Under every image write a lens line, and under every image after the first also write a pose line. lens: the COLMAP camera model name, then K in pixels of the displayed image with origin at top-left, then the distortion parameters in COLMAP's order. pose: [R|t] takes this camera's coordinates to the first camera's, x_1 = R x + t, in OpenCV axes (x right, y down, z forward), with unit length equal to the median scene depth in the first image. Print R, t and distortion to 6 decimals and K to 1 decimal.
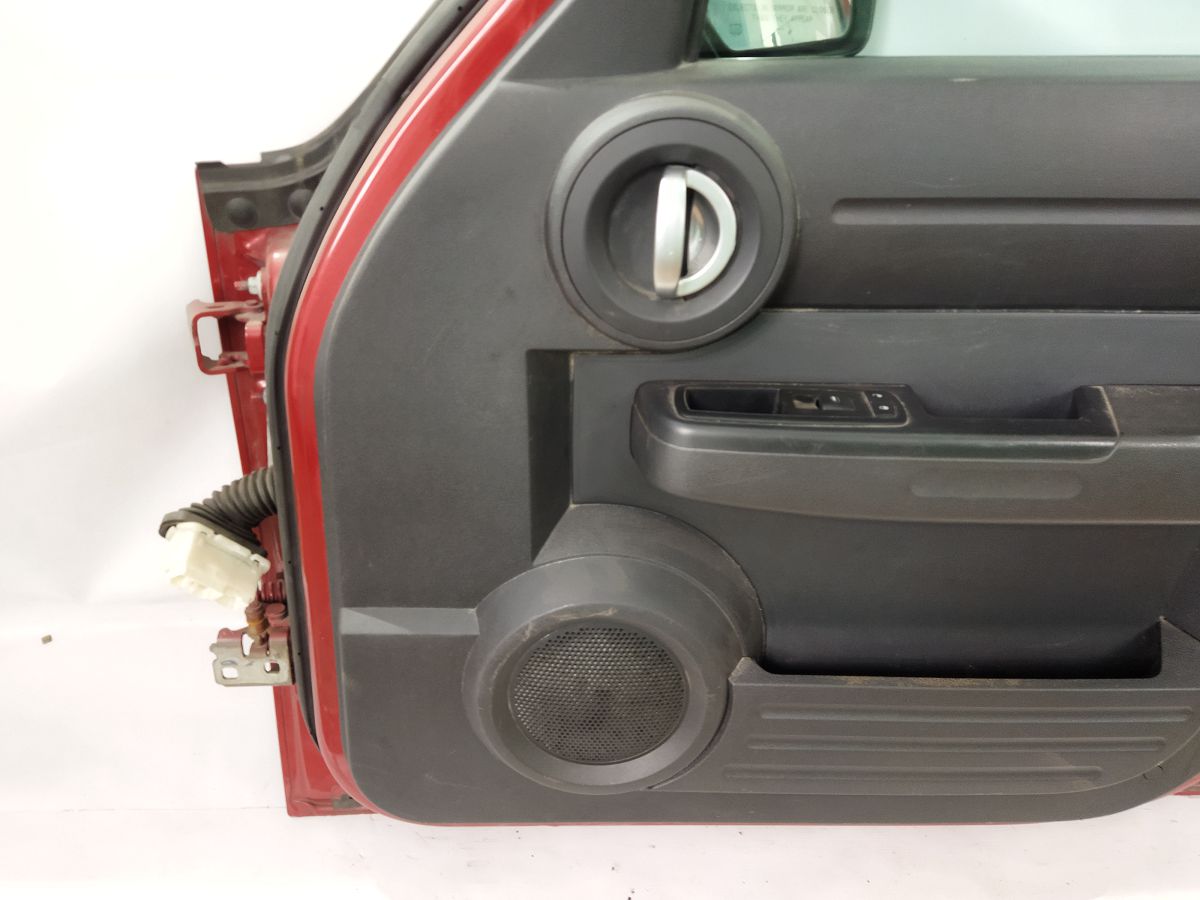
lens RADIAL K [[936.5, 0, 598.1], [0, 936.5, 448.8], [0, 0, 1]] dist [0.101892, -0.138872]
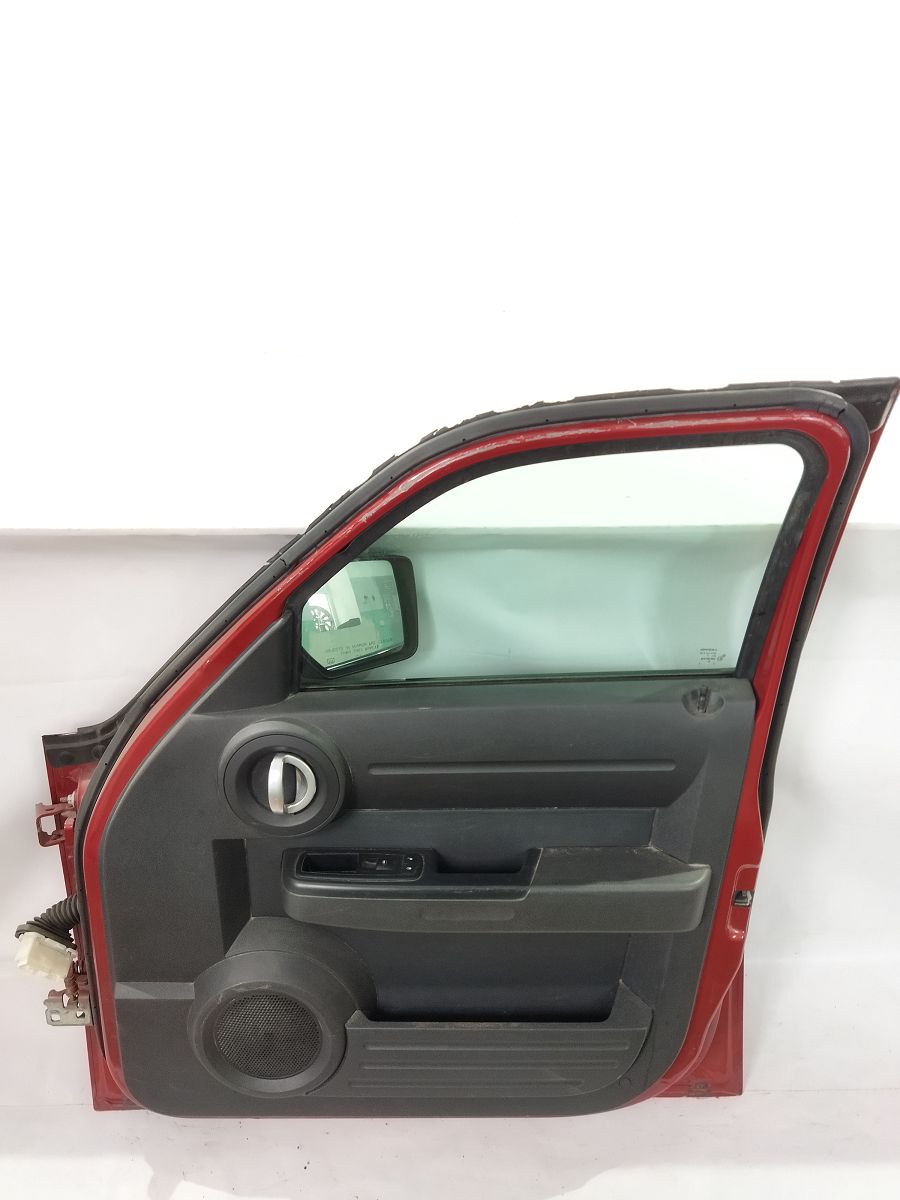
lens RADIAL K [[936.5, 0, 468.6], [0, 936.5, 588.8], [0, 0, 1]] dist [0.101892, -0.138872]
pose [[0.999127, -0.018017, -0.037701, 0.450852], [0.012861, 0.991060, -0.132798, -0.304739], [0.039757, 0.132197, 0.990426, -0.787317]]
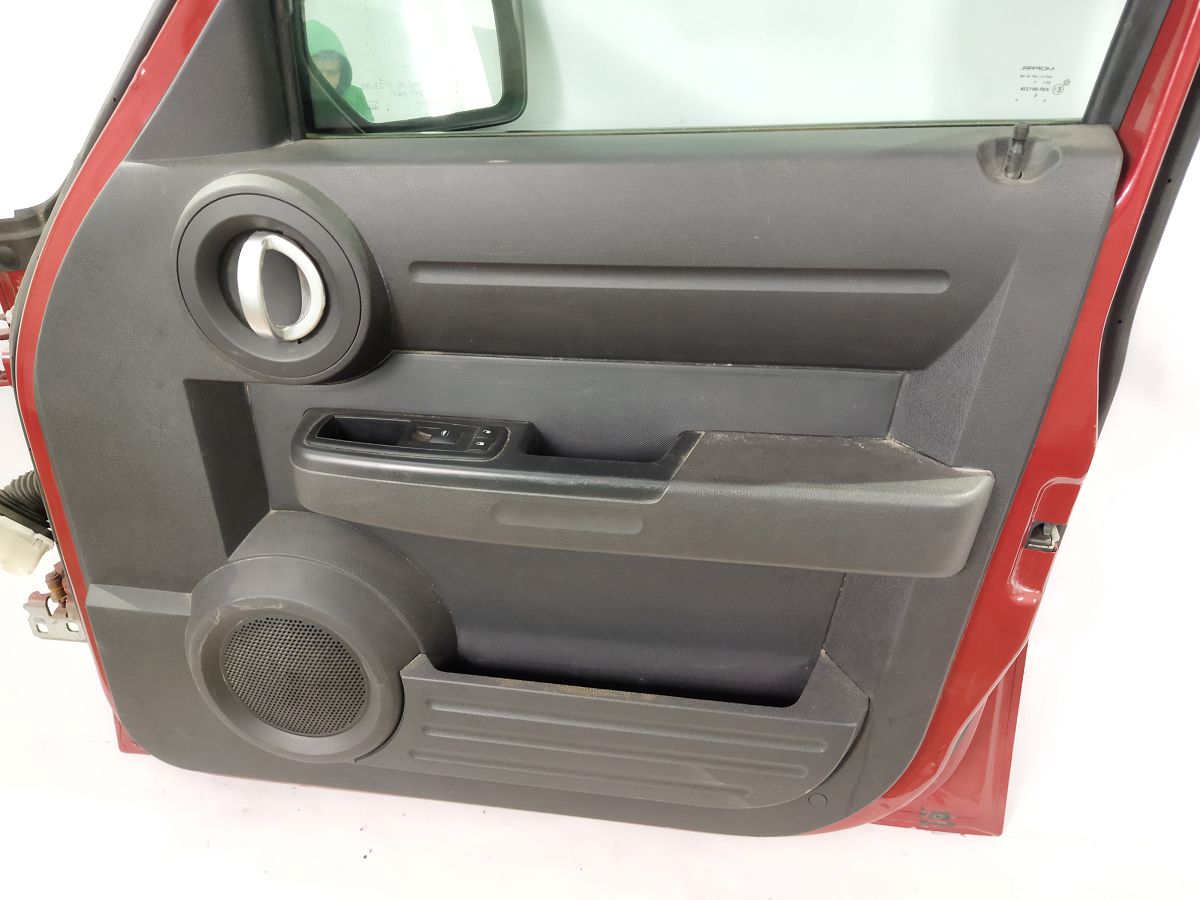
lens RADIAL K [[936.5, 0, 593.6], [0, 936.5, 449.5], [0, 0, 1]] dist [0.101892, -0.138872]
pose [[0.980797, 0.051484, -0.188111, 0.588661], [-0.047149, 0.998511, 0.027449, -0.067108], [0.189244, -0.018052, 0.981764, -0.066367]]
